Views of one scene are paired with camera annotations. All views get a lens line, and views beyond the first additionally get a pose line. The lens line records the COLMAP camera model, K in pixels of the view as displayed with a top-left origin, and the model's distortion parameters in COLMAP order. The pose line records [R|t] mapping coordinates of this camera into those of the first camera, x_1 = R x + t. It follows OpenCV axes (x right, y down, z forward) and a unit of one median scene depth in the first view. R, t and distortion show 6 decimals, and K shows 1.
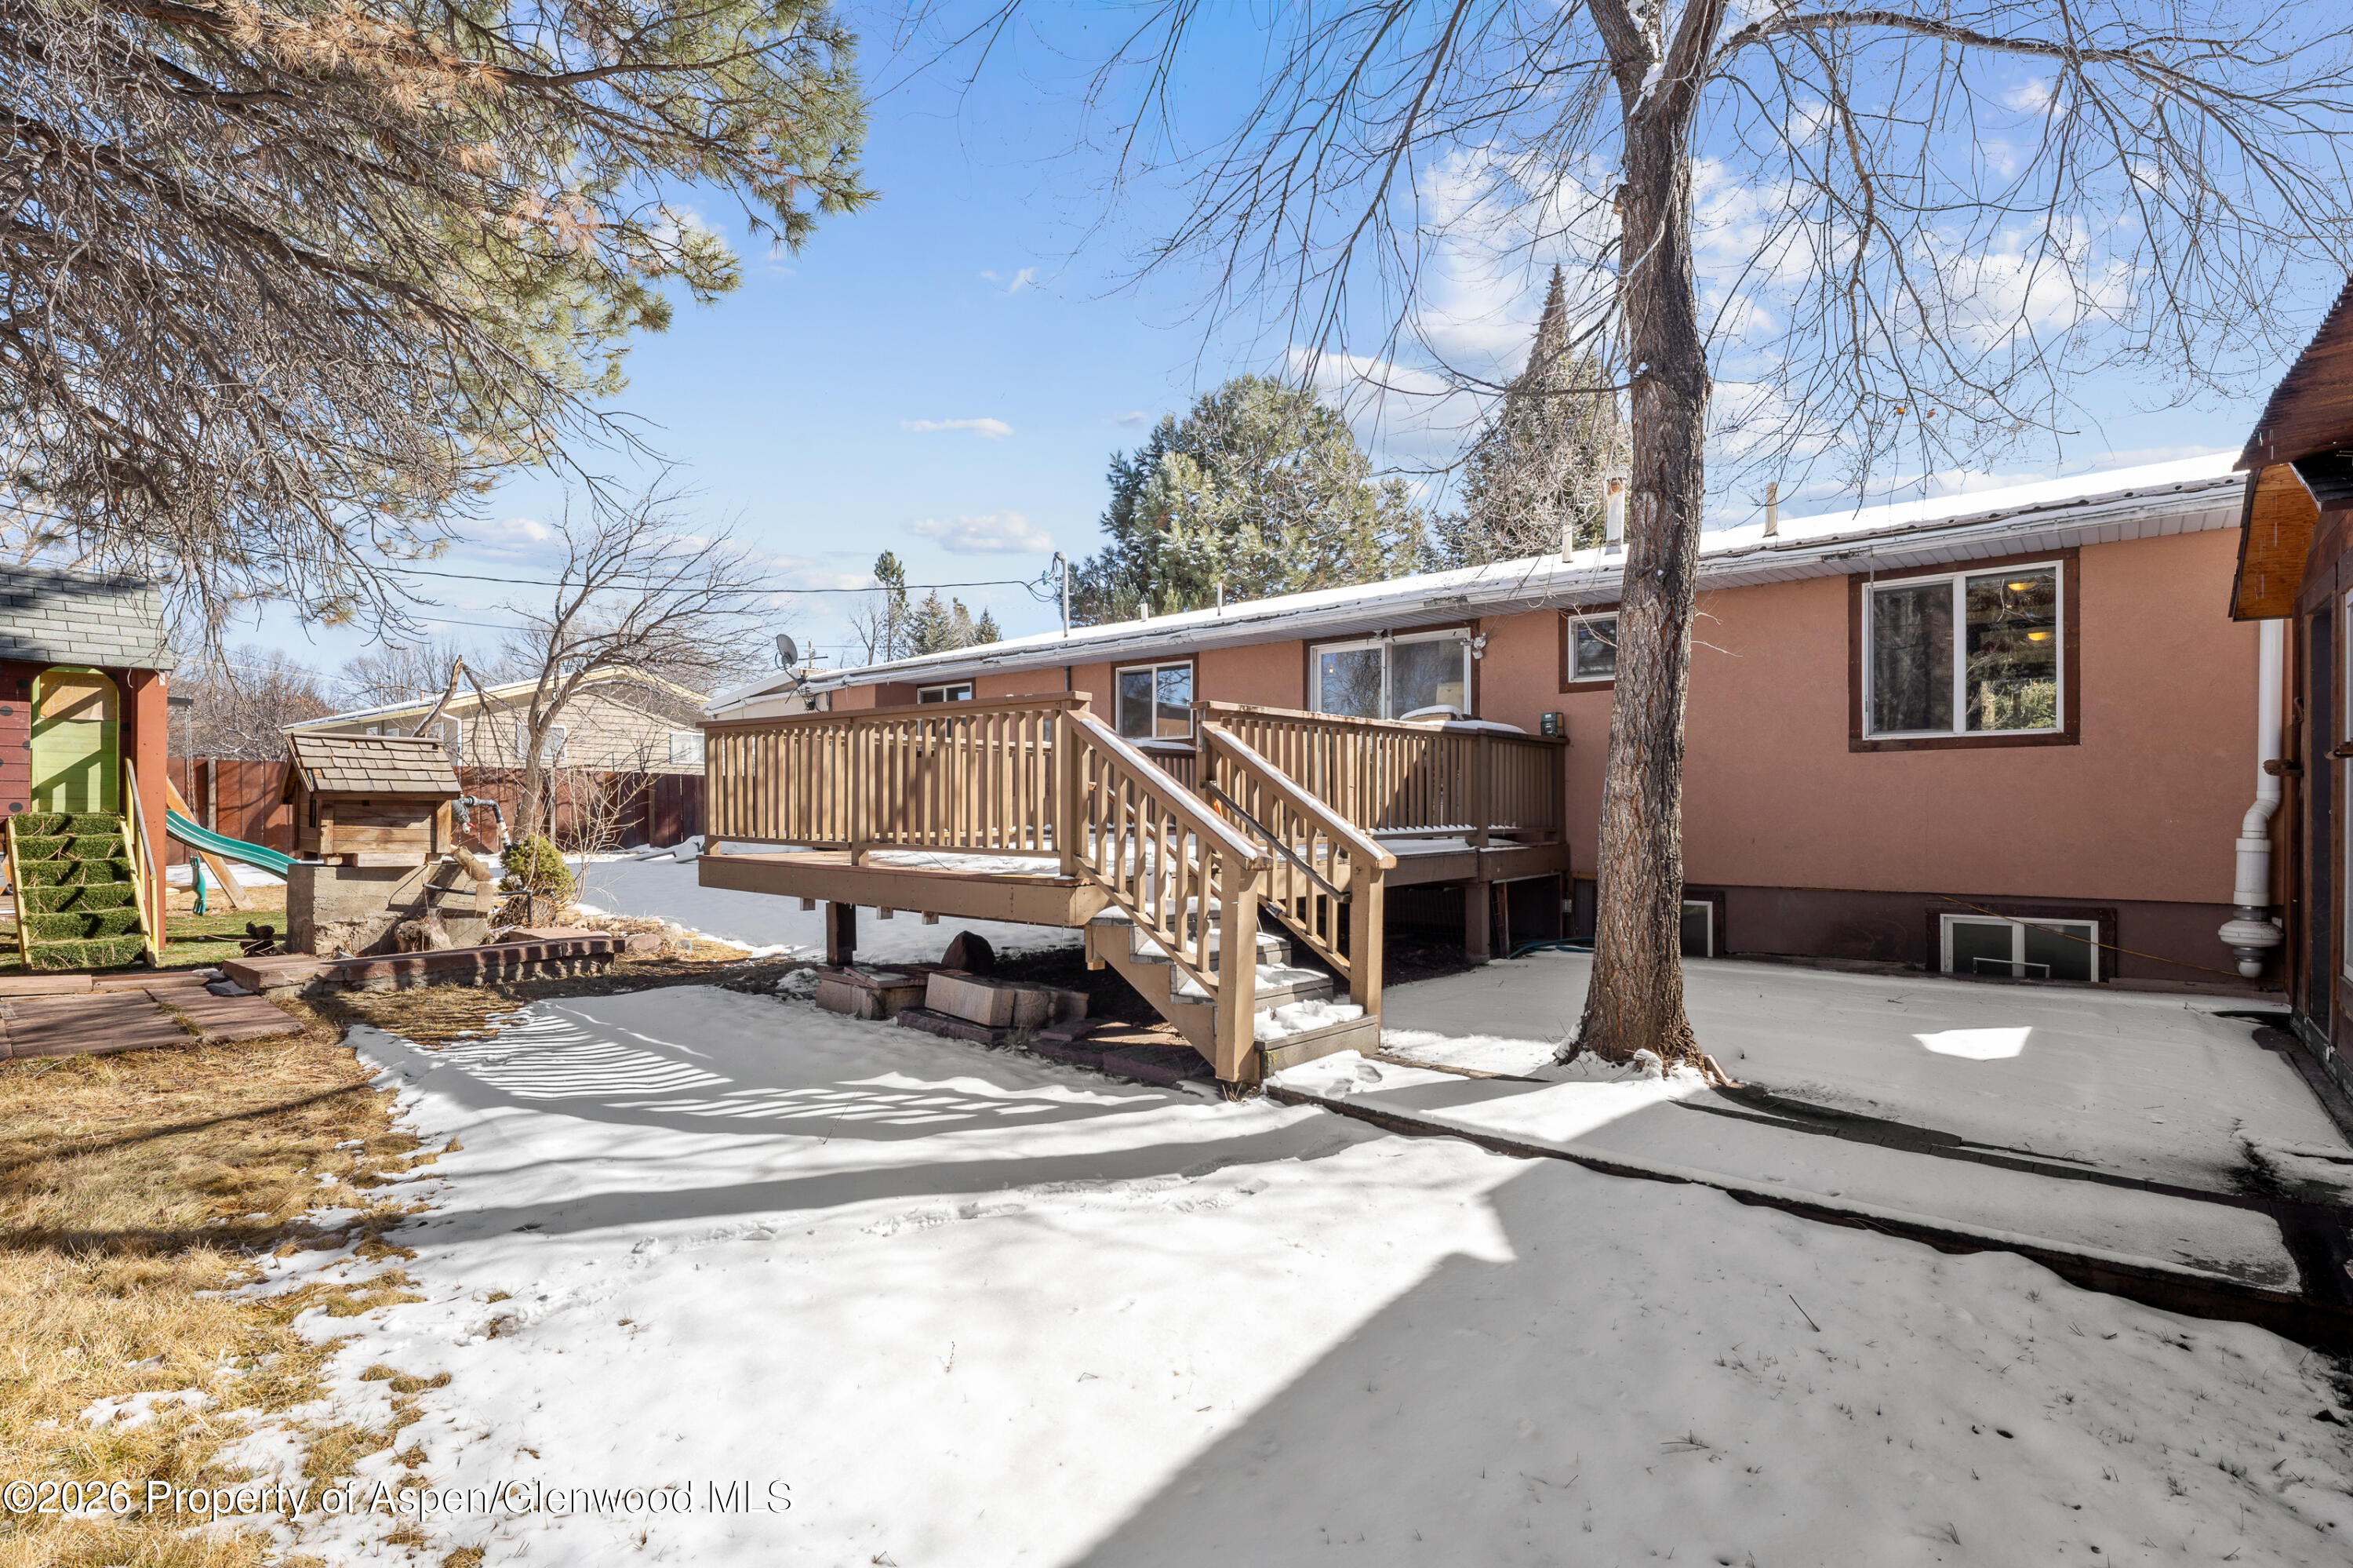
lens RADIAL K [[1106.8, 0, 1159.8], [0, 1106.8, 788.7], [0, 0, 1]] dist [-0.000534, -0.000413]
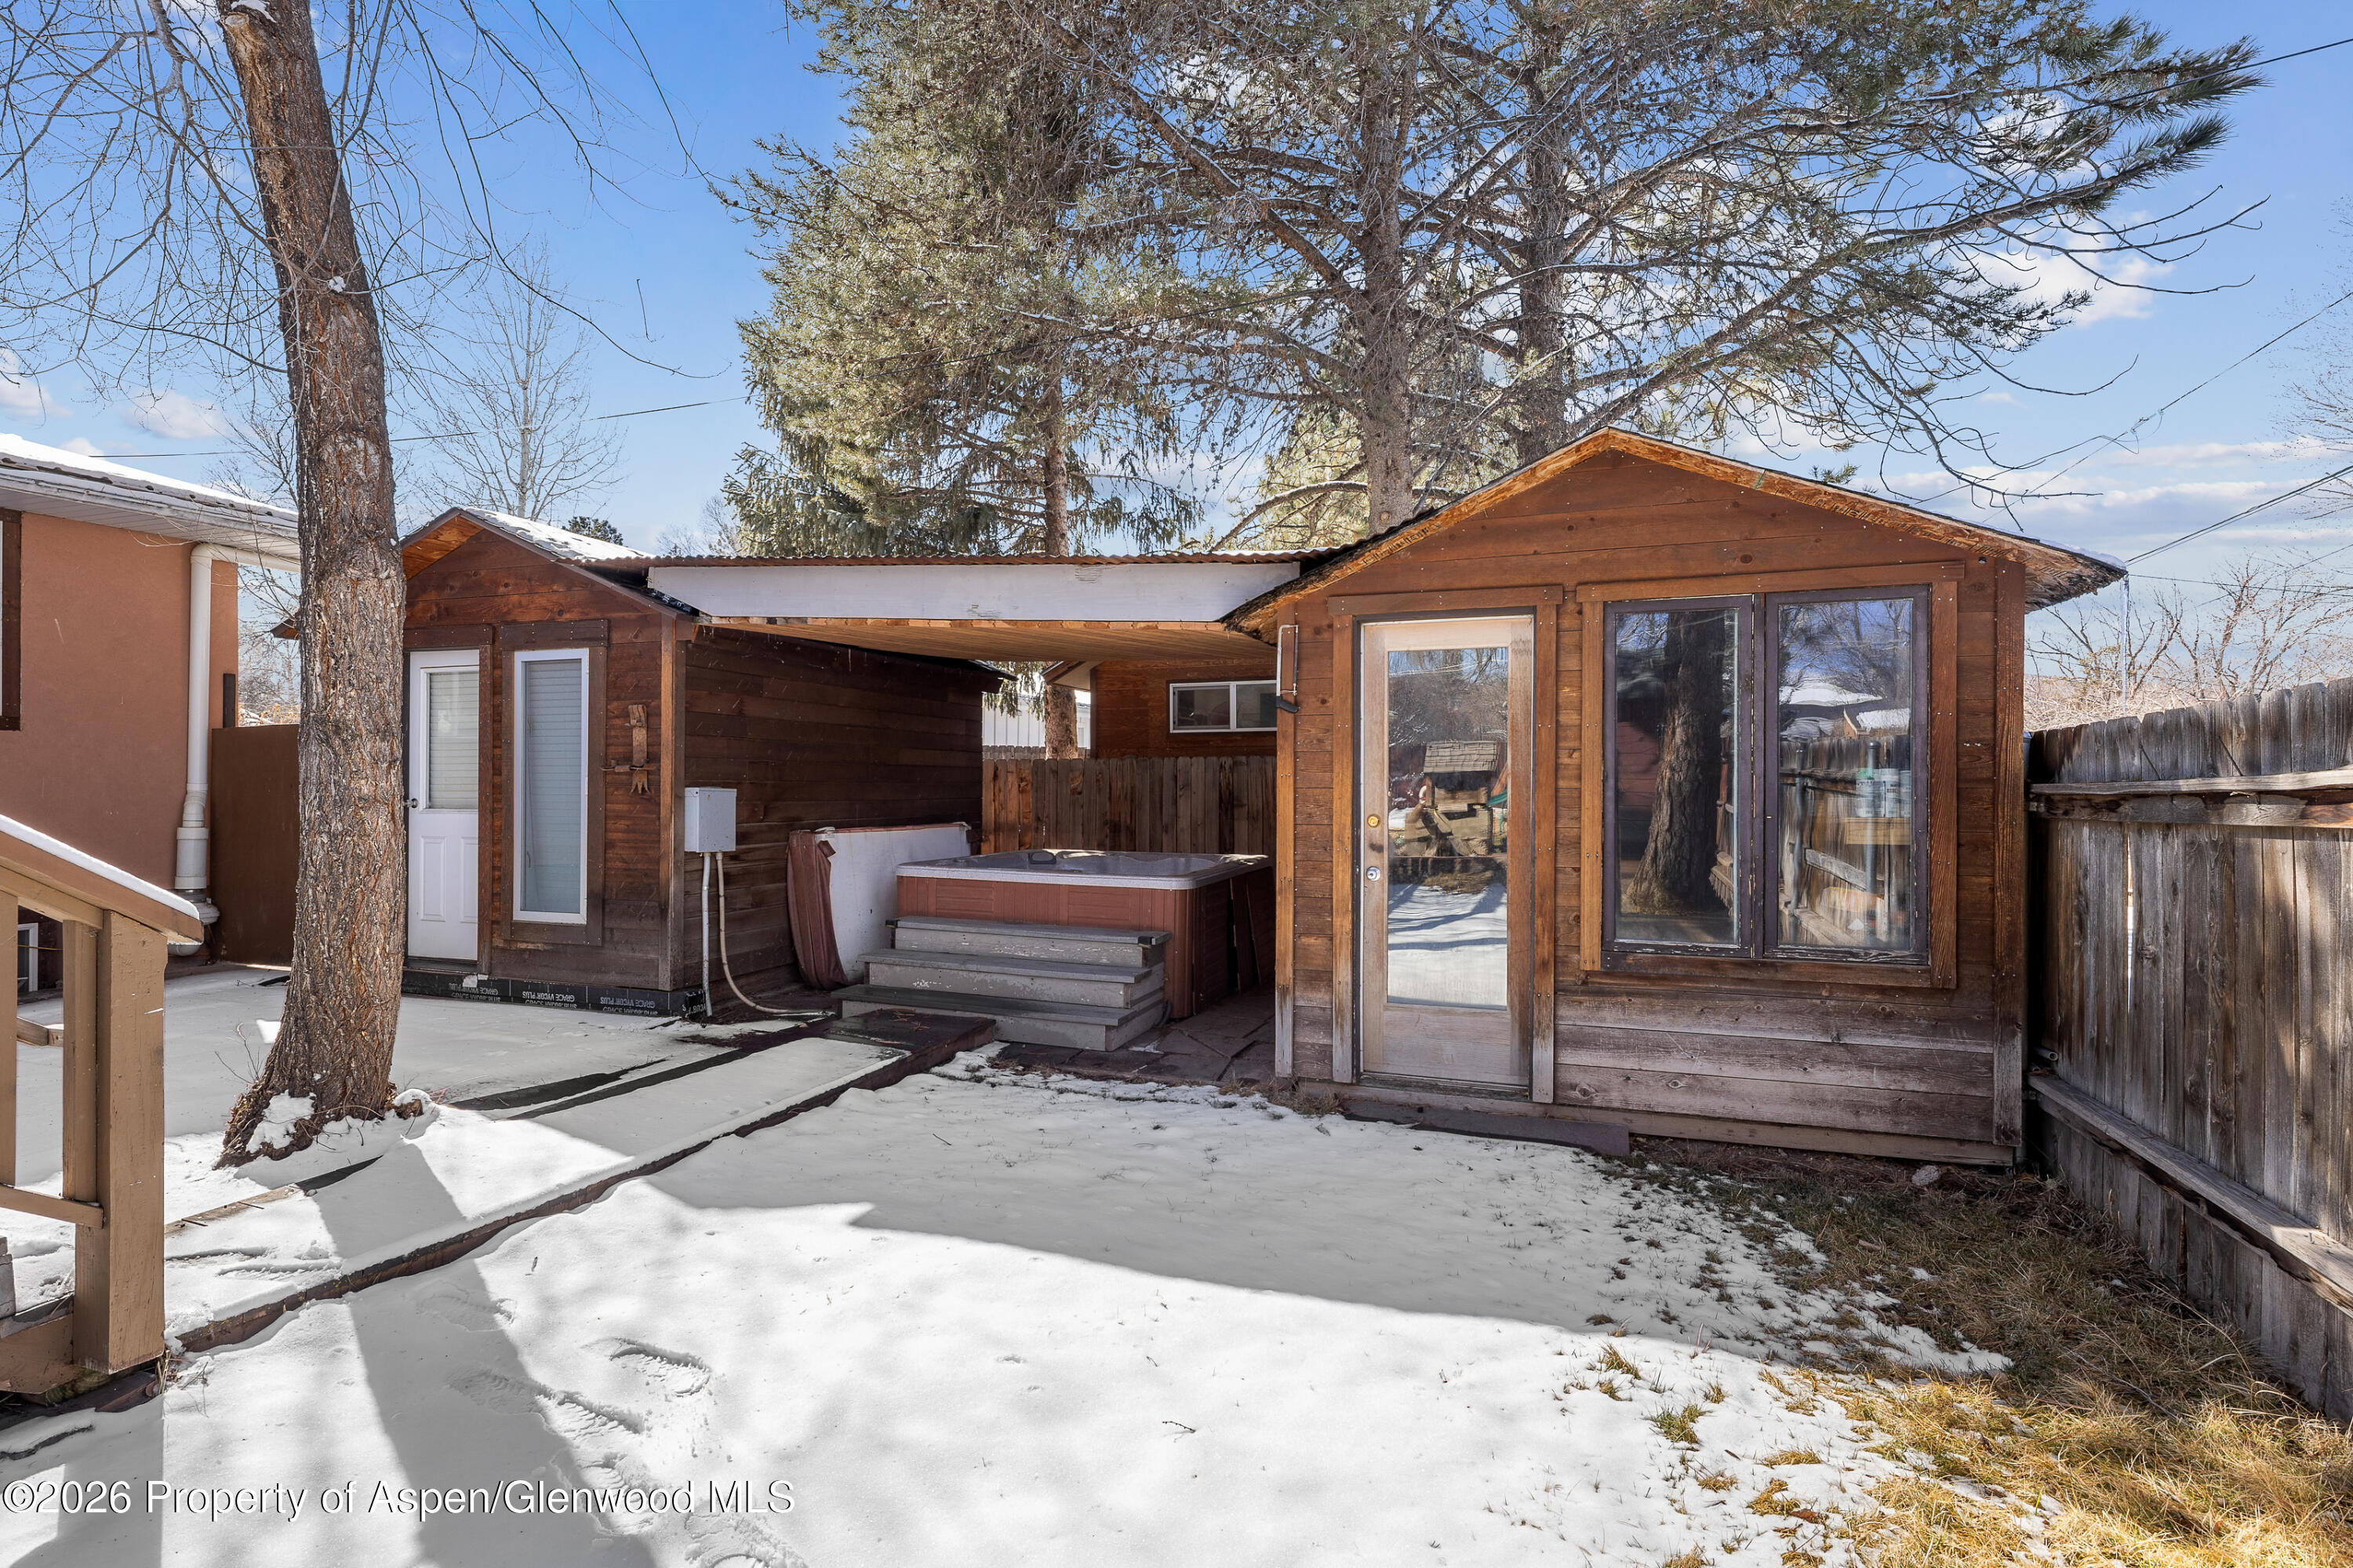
lens RADIAL K [[1106.8, 0, 1159.8], [0, 1106.8, 788.7], [0, 0, 1]] dist [-0.000534, -0.000413]
pose [[-0.335230, -0.000570, 0.942136, -0.606905], [-0.018202, 0.999817, -0.005872, -0.007832], [-0.941960, -0.019117, -0.335179, 0.770658]]
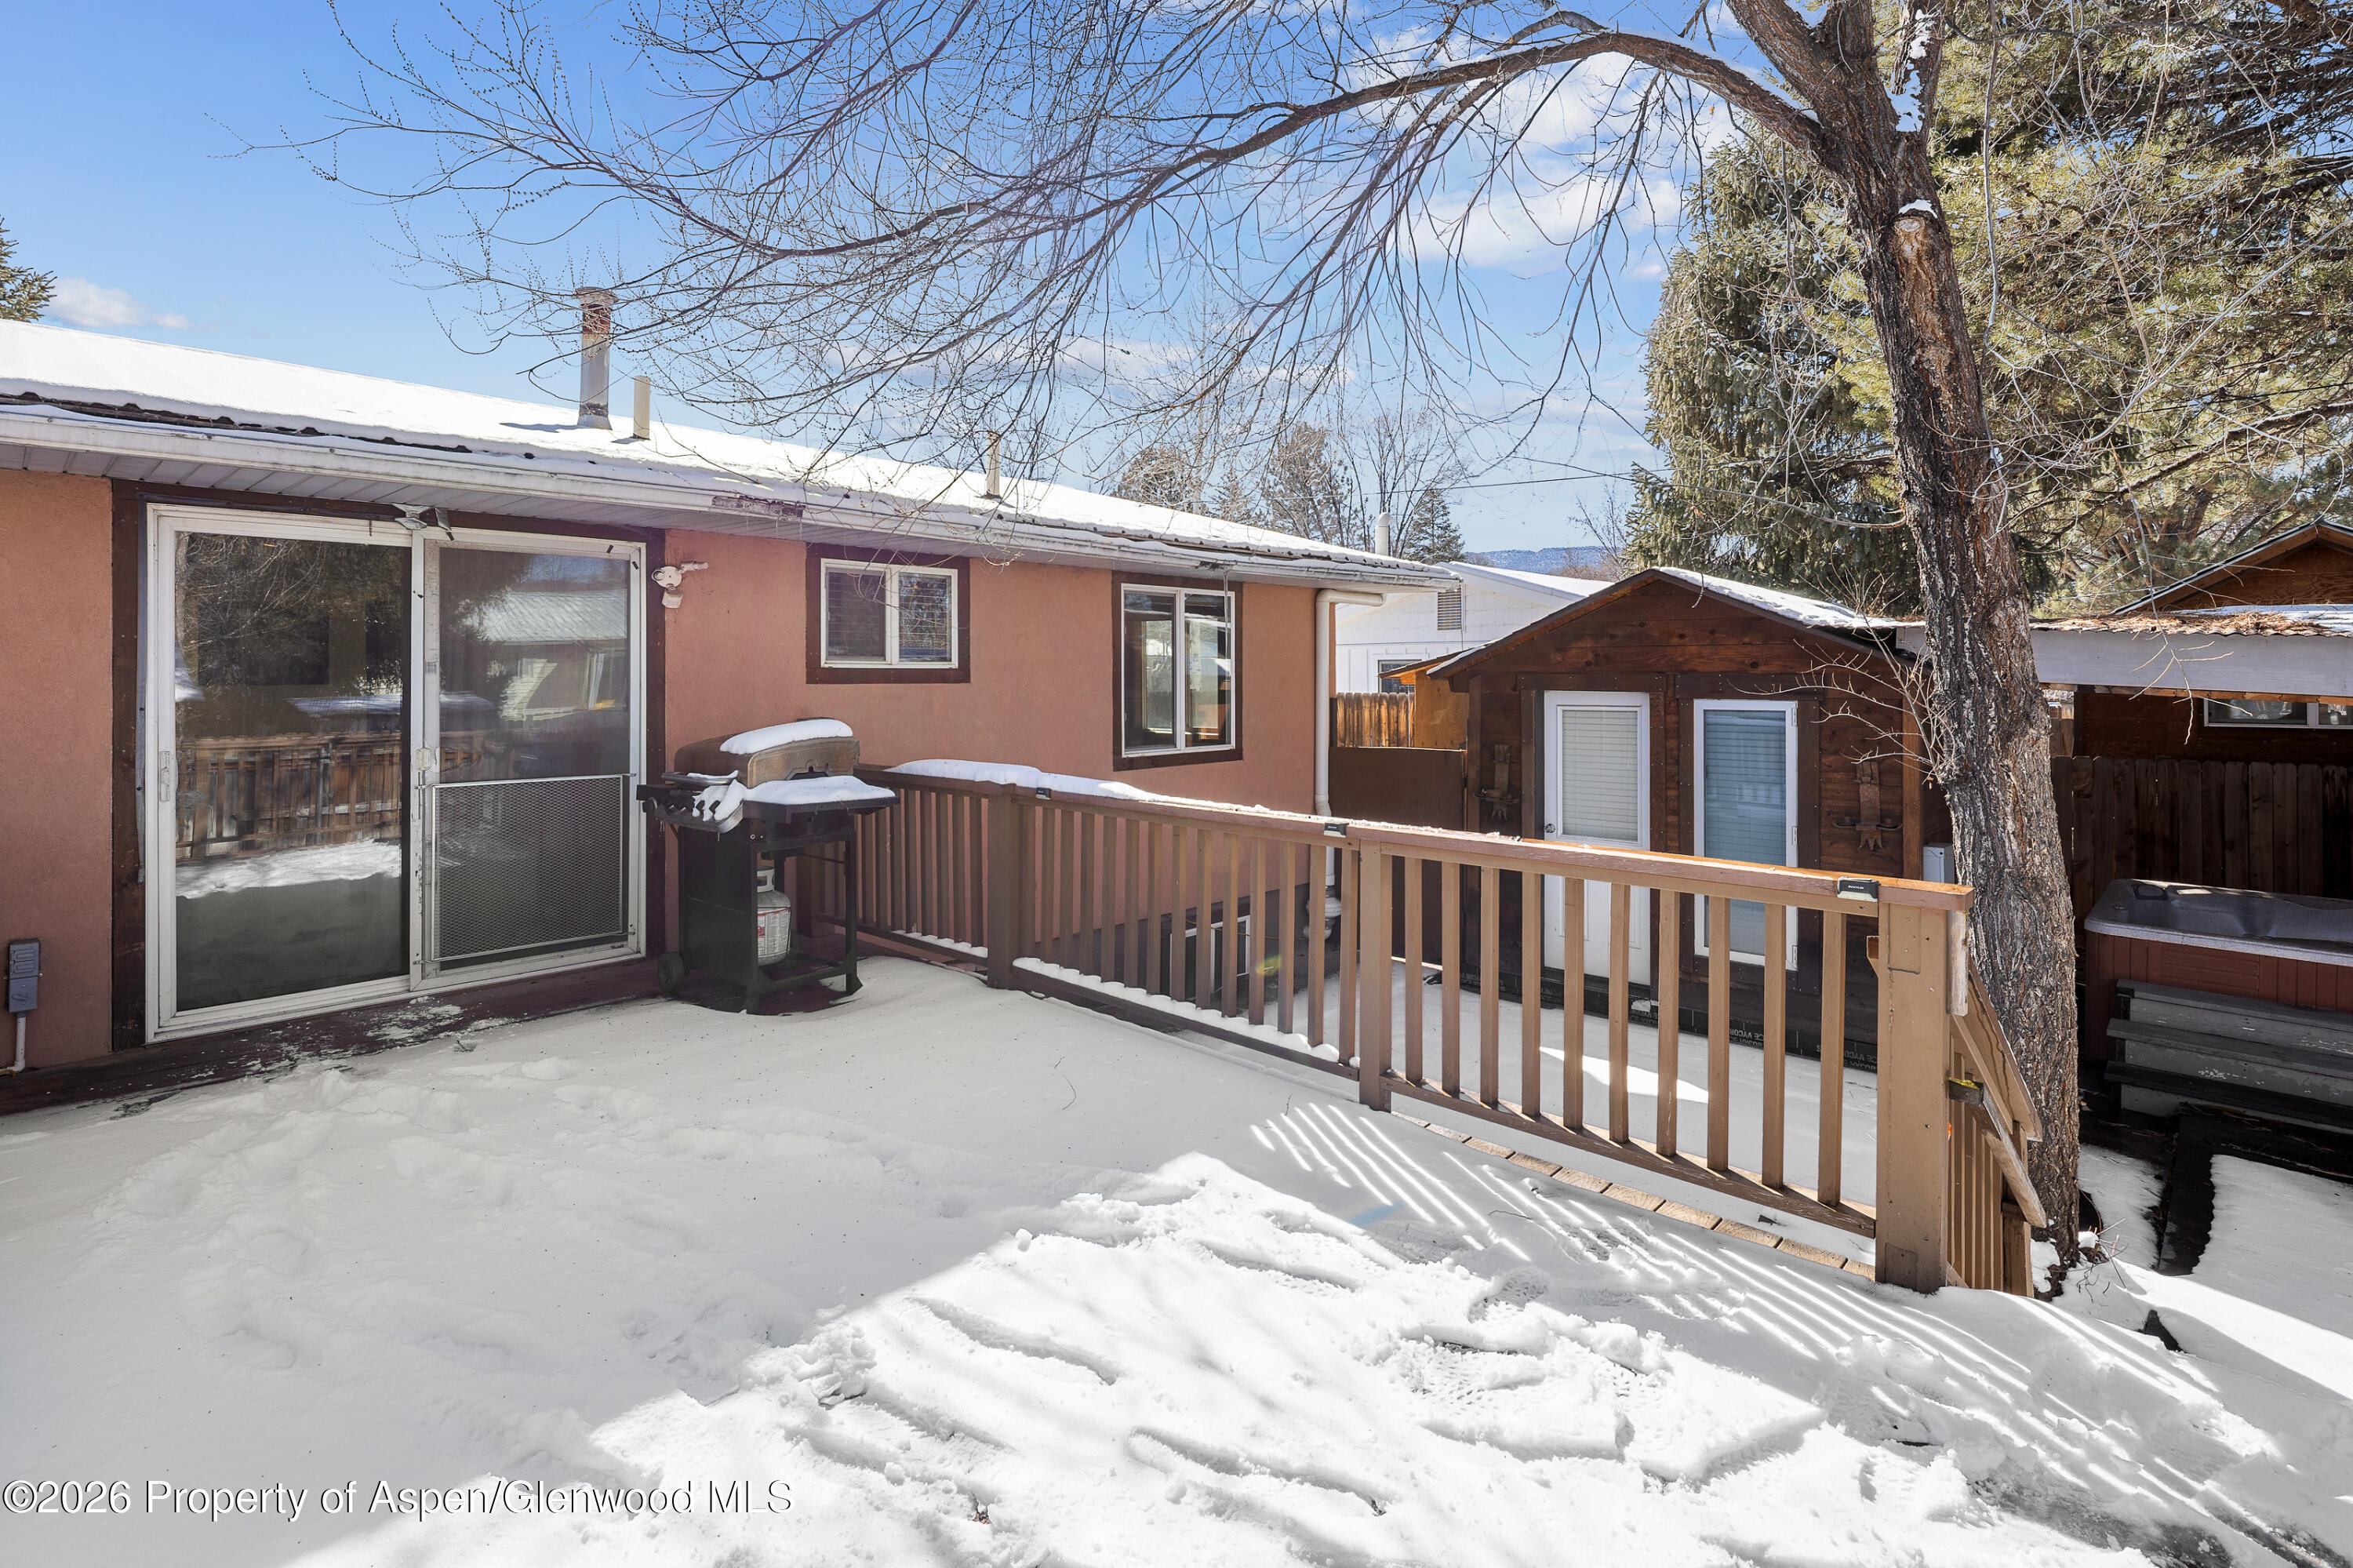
lens RADIAL K [[1094.6, 0, 1172.4], [0, 1094.6, 684.8], [0, 0, 1]] dist [0.002377, 0.000492]
pose [[0.075852, -0.005272, 0.997105, -0.522615], [-0.018694, 0.999803, 0.006708, -0.222753], [-0.996944, -0.019149, 0.075739, 1.812854]]
